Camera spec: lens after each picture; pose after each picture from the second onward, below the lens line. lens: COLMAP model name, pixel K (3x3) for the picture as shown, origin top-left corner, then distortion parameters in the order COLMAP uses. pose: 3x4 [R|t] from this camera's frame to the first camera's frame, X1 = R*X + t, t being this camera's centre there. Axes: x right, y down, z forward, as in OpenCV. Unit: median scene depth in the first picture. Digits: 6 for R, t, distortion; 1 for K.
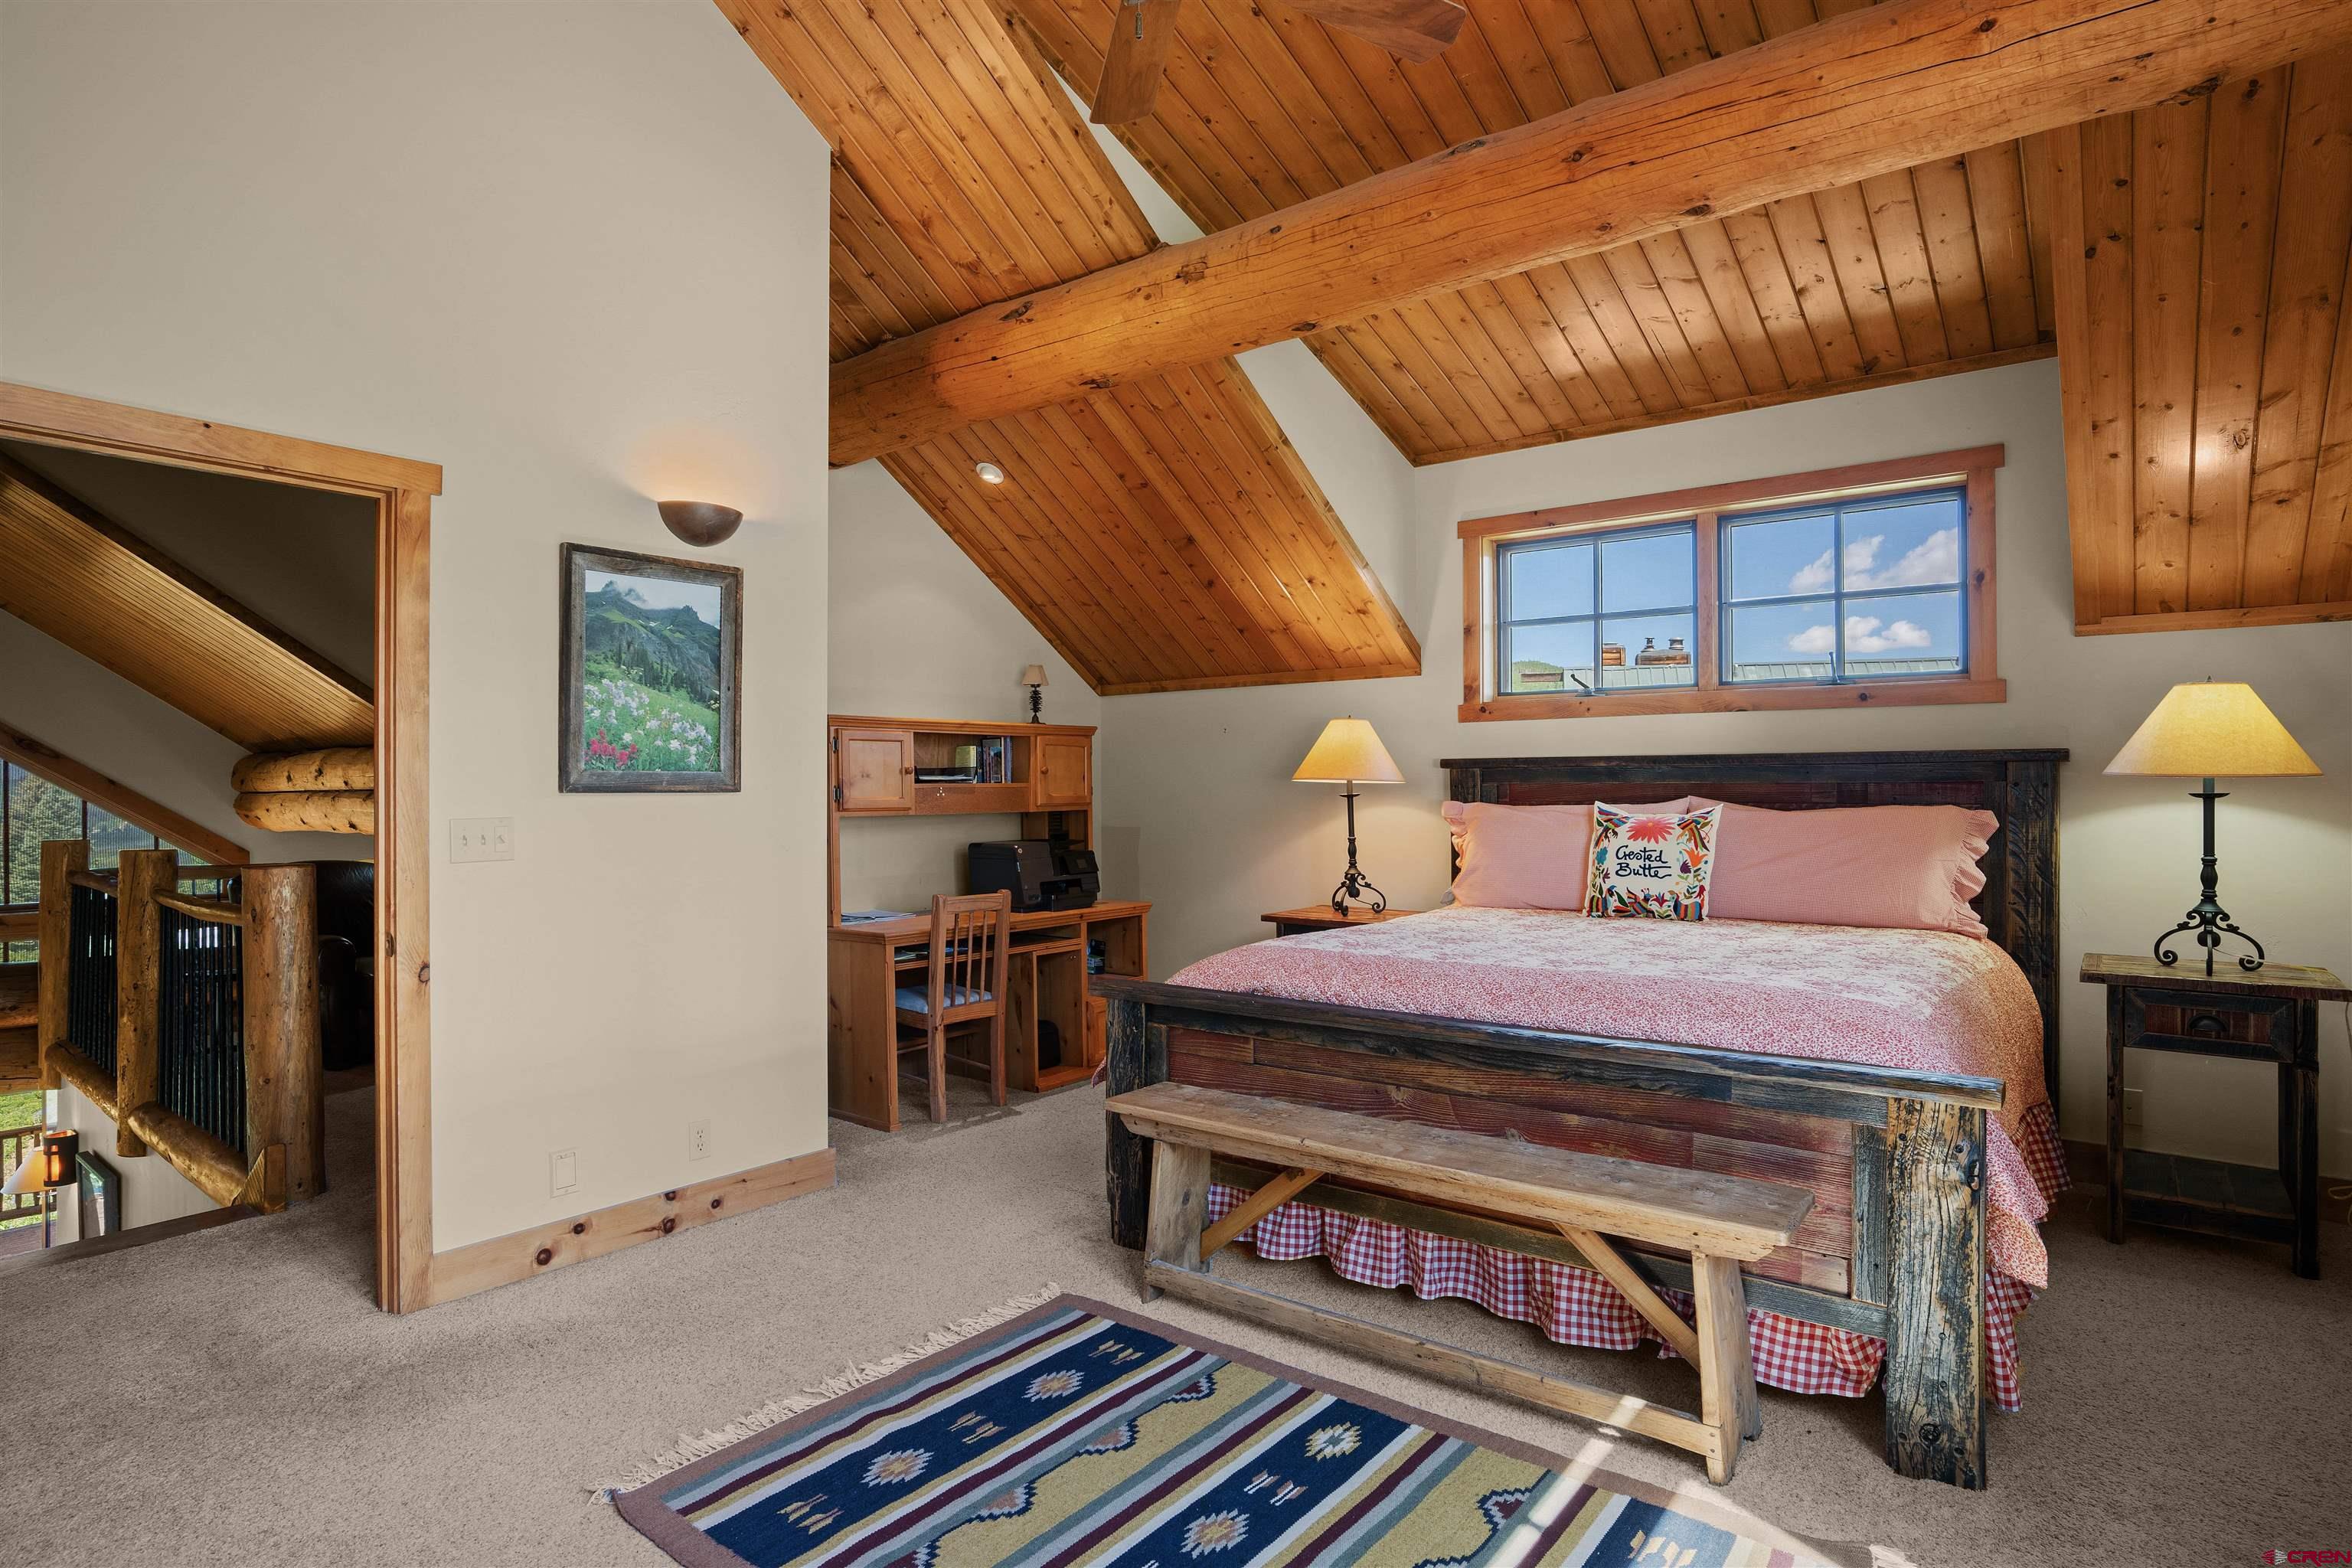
lens RADIAL K [[1228.3, 0, 1187.4], [0, 1228.3, 796.6], [0, 0, 1]] dist [-0.004062, -0.000367]
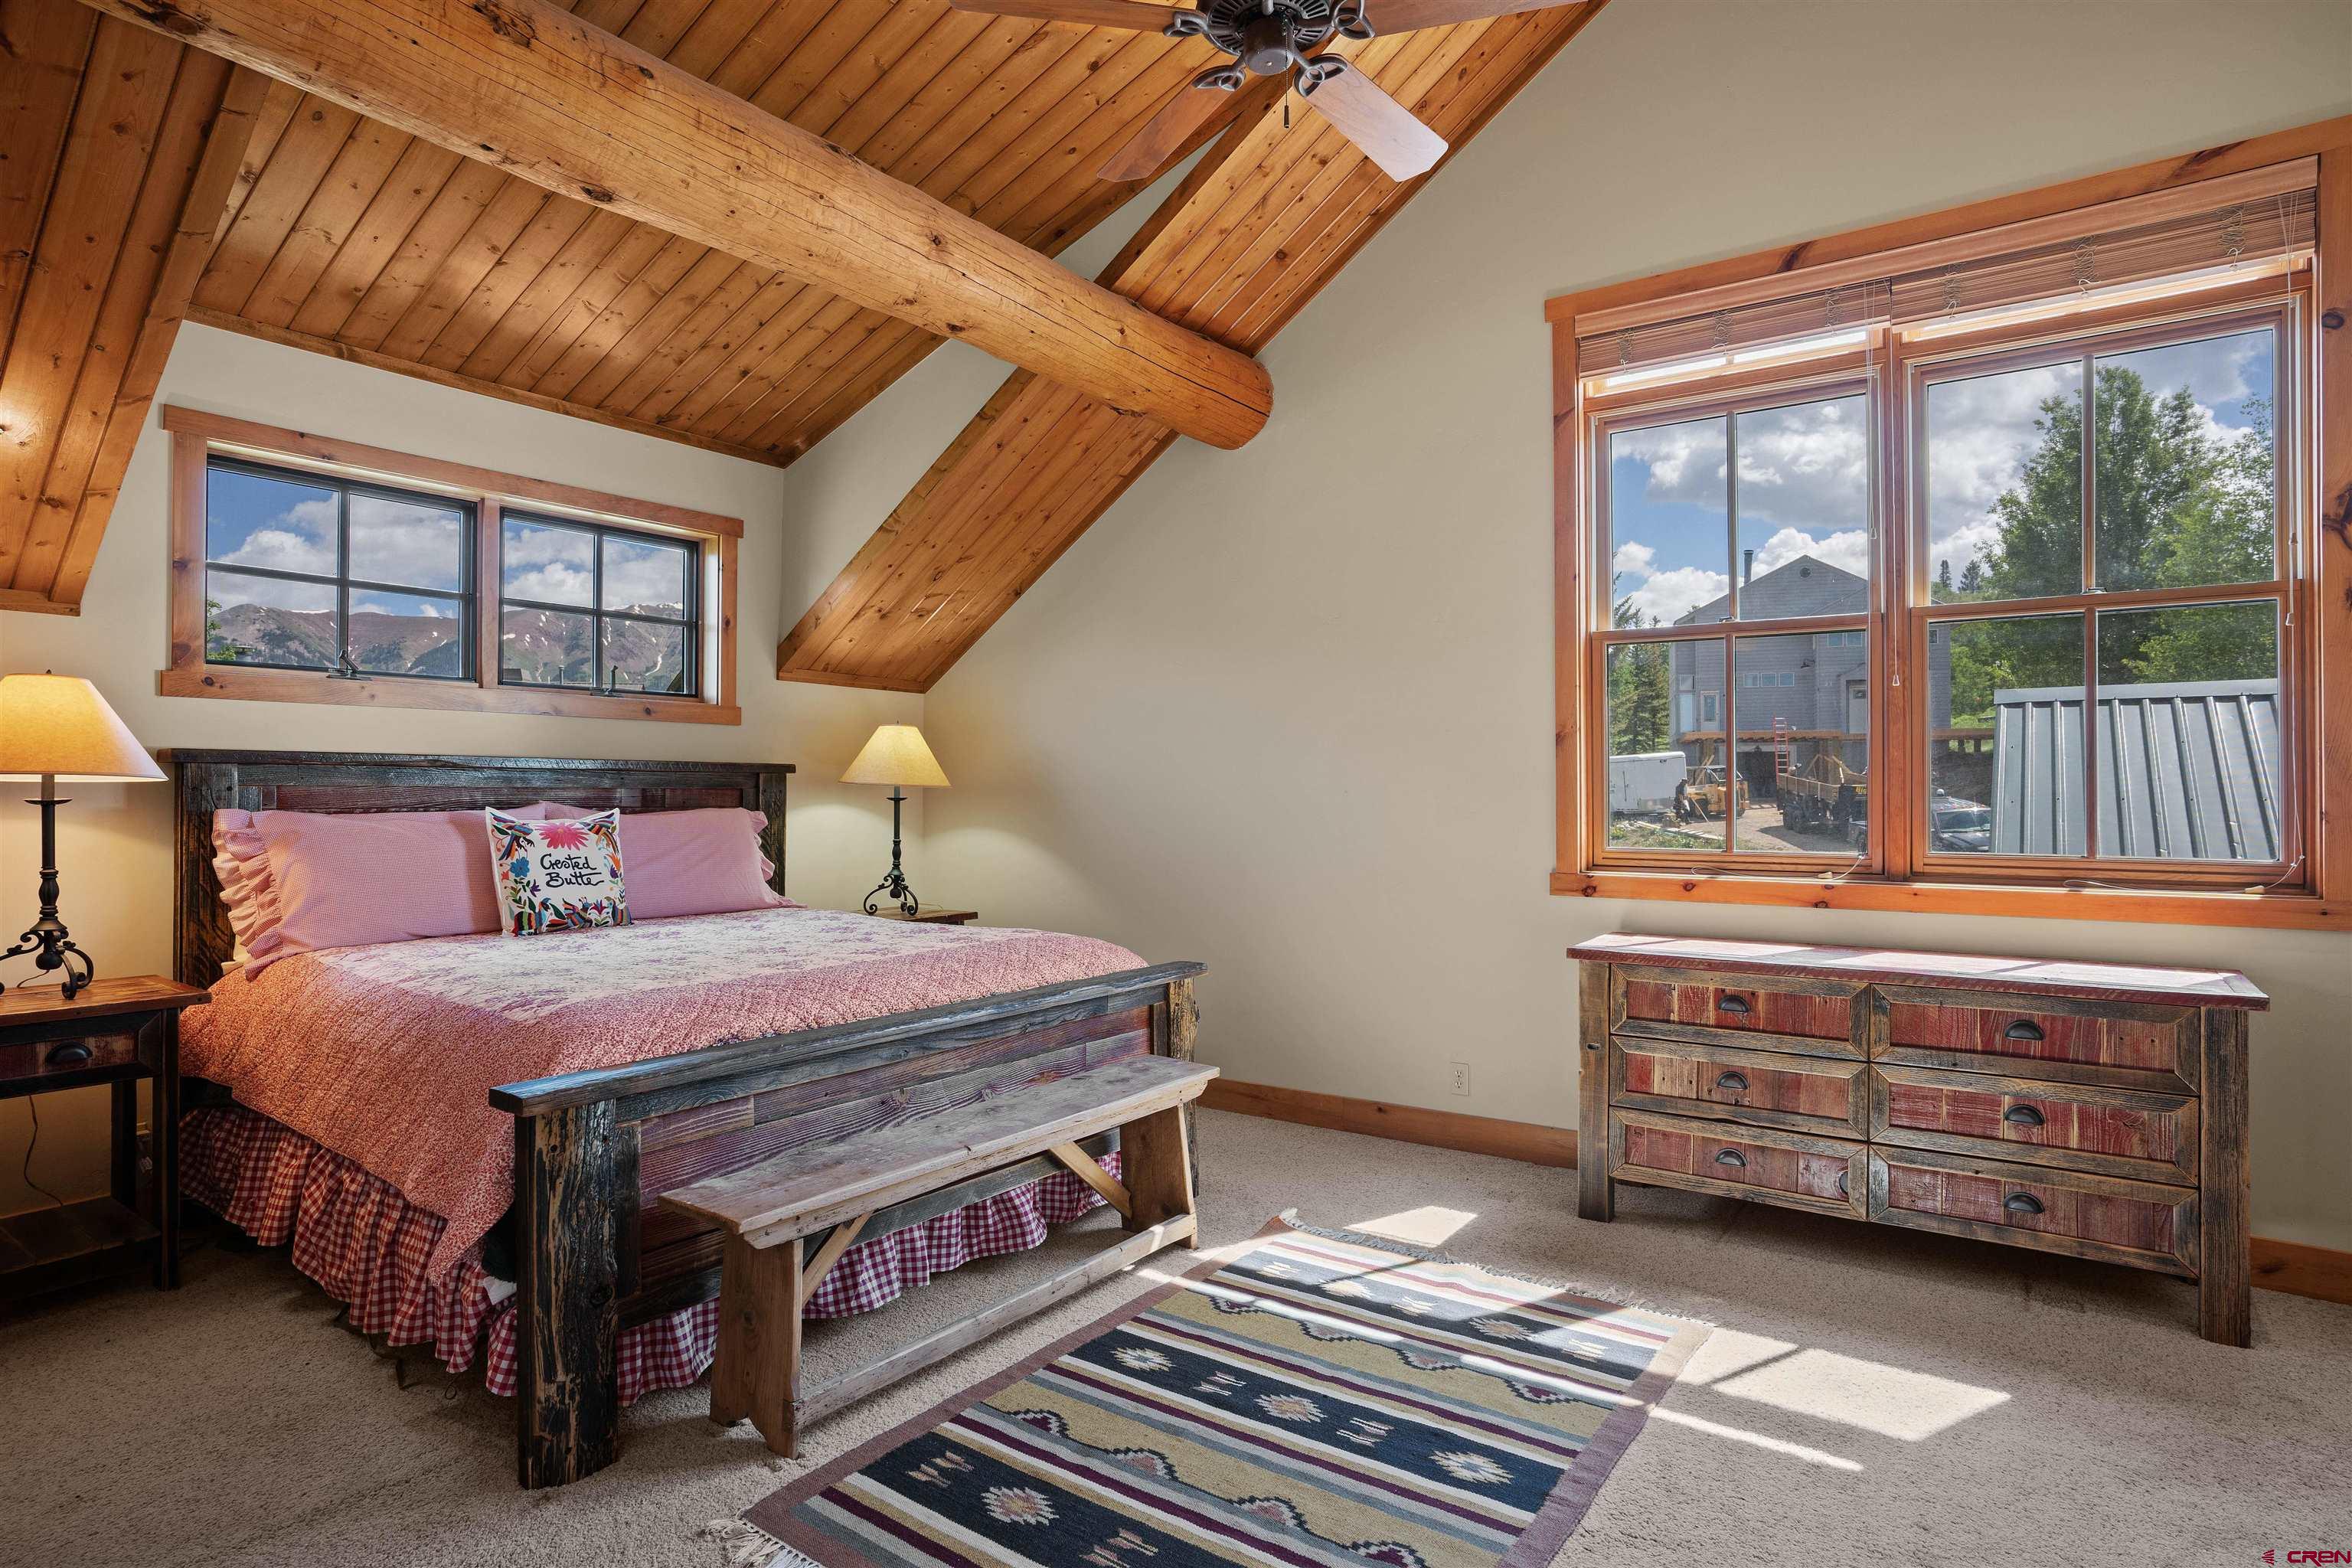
lens RADIAL K [[1222.6, 0, 1184.9], [0, 1222.6, 781.3], [0, 0, 1]] dist [-0.001830, 0.002370]
pose [[-0.026971, 0.017869, 0.999477, -0.597223], [0.007855, 0.999813, -0.017663, 0.005765], [-0.999605, 0.007375, -0.027106, 0.575993]]
